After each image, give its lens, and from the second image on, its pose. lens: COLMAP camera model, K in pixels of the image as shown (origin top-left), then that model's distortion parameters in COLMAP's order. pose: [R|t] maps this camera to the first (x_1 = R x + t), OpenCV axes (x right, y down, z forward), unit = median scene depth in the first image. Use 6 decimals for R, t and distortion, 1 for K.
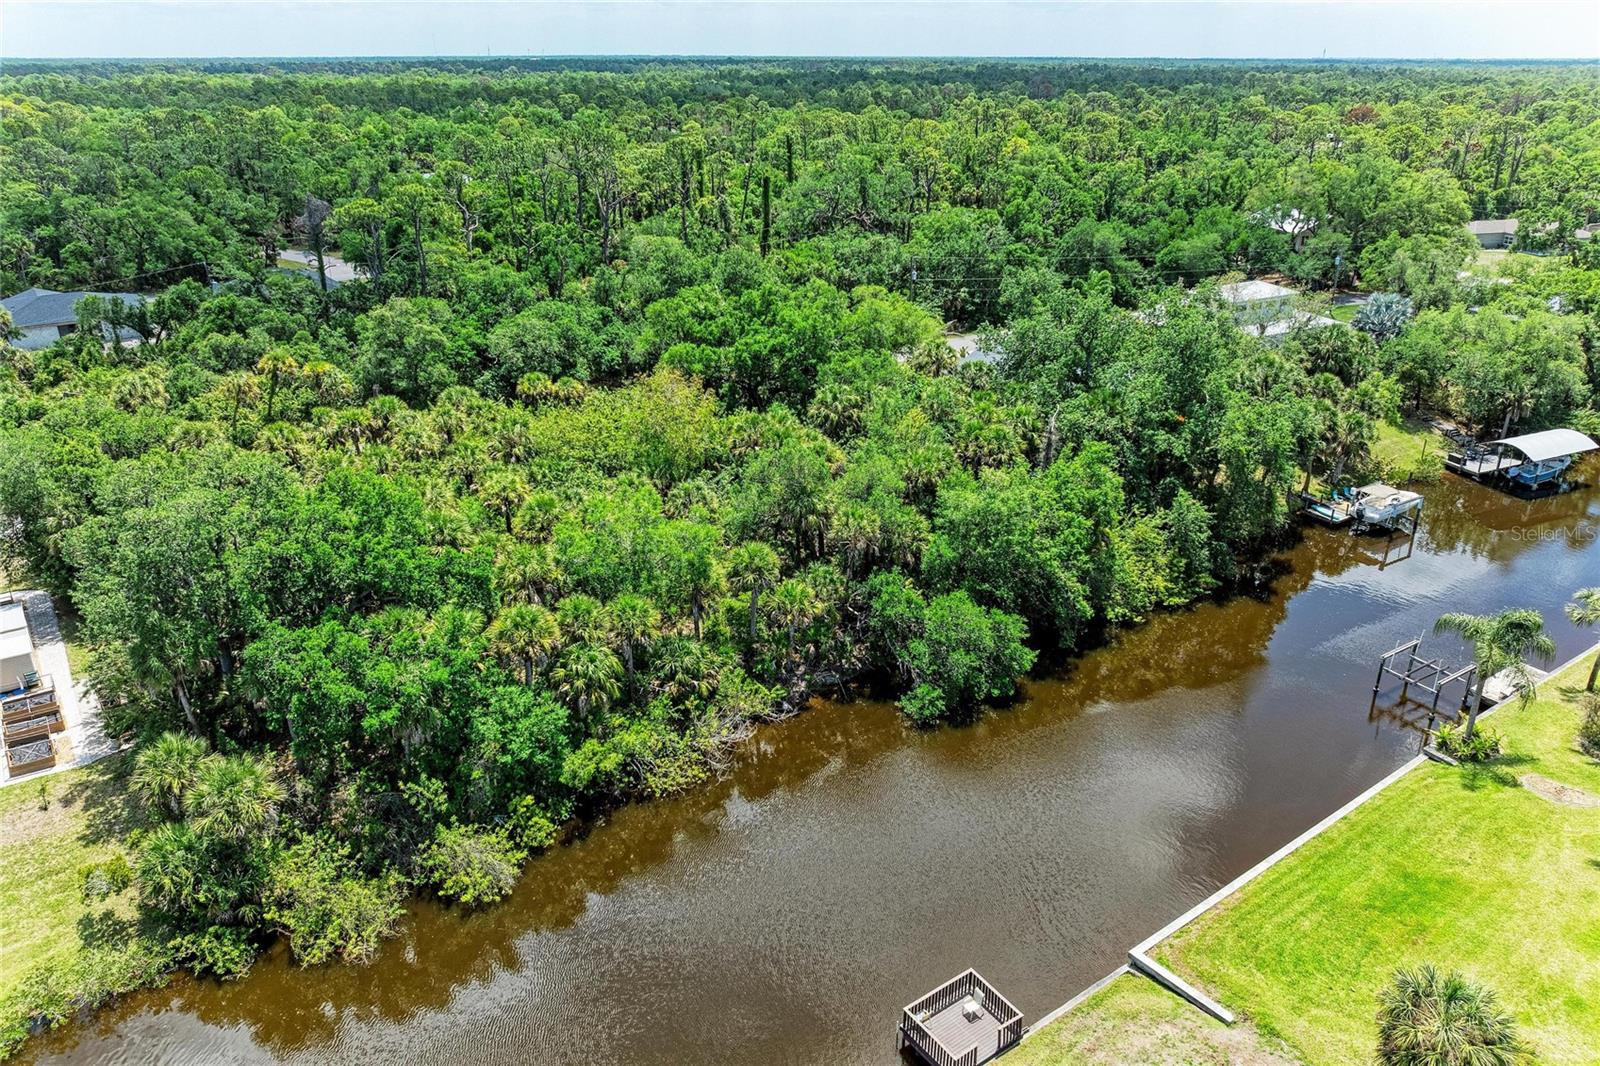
lens RADIAL K [[1075.7, 0, 800.0], [0, 1075.7, 533.0], [0, 0, 1]] dist [-0.037218, -0.000337]
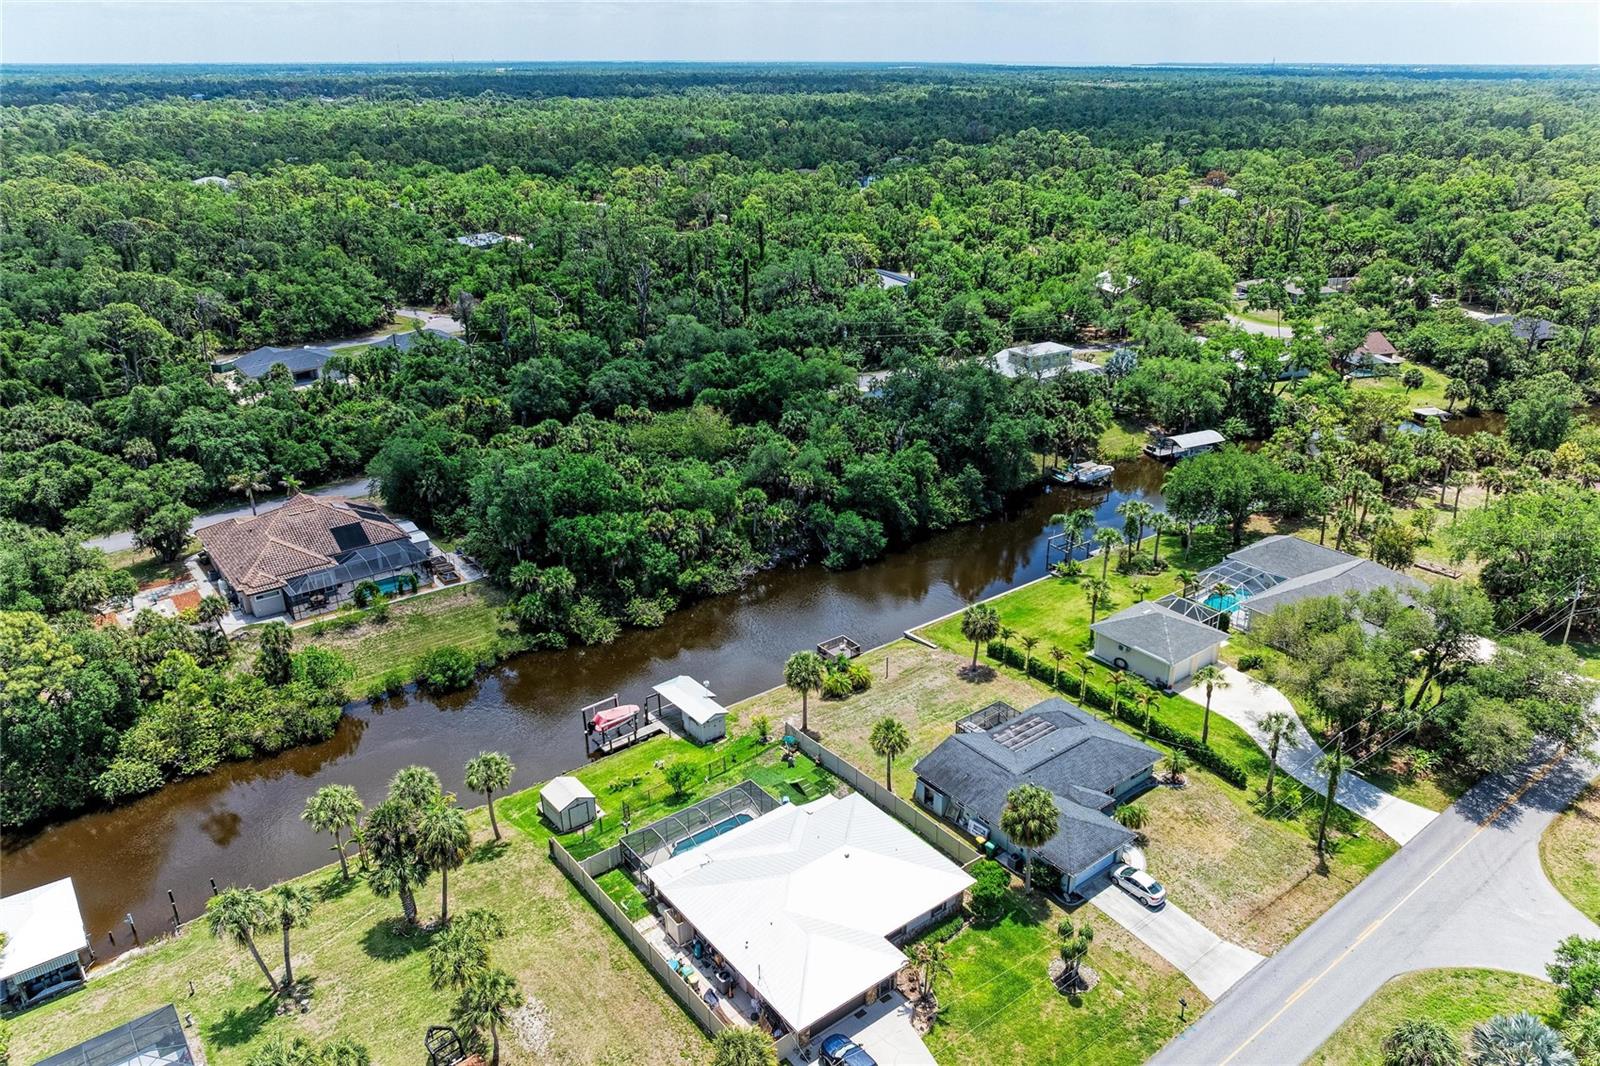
lens RADIAL K [[1075.7, 0, 800.0], [0, 1075.7, 533.0], [0, 0, 1]] dist [-0.037218, -0.000337]
pose [[0.999466, -0.012390, 0.030242, -0.015717], [0.012505, 0.999915, -0.003604, 0.092109], [-0.030195, 0.003981, 0.999536, -0.990052]]
